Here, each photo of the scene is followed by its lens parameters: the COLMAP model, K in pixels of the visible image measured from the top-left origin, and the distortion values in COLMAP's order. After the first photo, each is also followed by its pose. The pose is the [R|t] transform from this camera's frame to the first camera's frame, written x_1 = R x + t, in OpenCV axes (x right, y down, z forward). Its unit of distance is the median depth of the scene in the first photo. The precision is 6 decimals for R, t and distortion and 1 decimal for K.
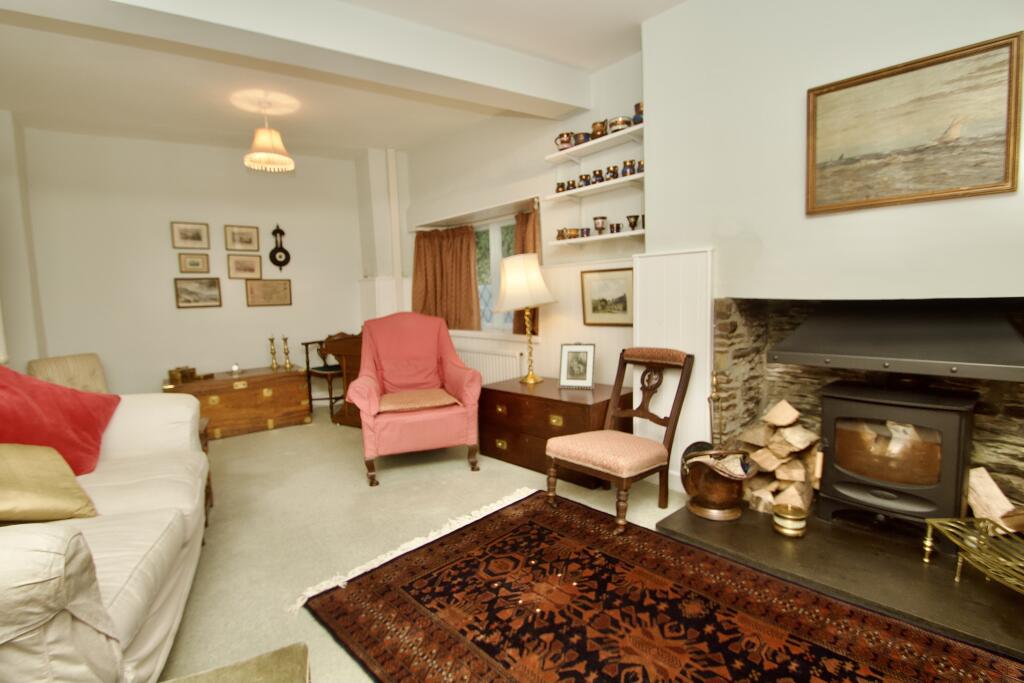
lens RADIAL K [[490.2, 0, 506.9], [0, 490.2, 337.3], [0, 0, 1]] dist [-0.004635, -0.000629]
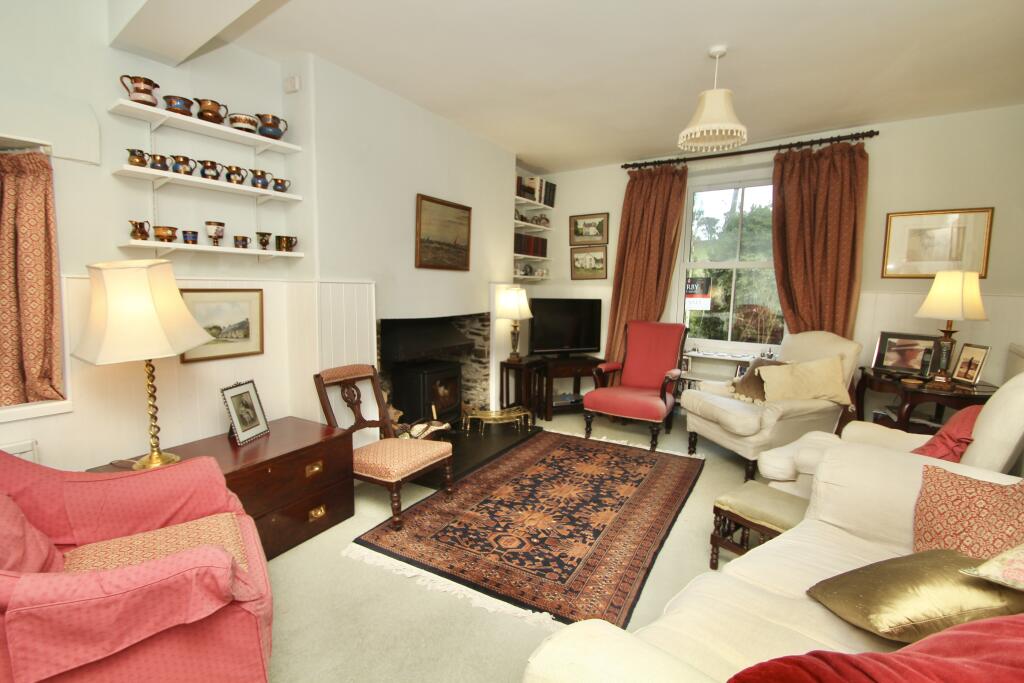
lens RADIAL K [[472.1, 0, 506.8], [0, 472.1, 336.9], [0, 0, 1]] dist [-0.003560, -0.001272]
pose [[-0.282252, -0.071383, 0.956681, -1.134052], [0.084901, 0.991456, 0.099026, -0.165284], [-0.955576, 0.109174, -0.273780, 1.308727]]
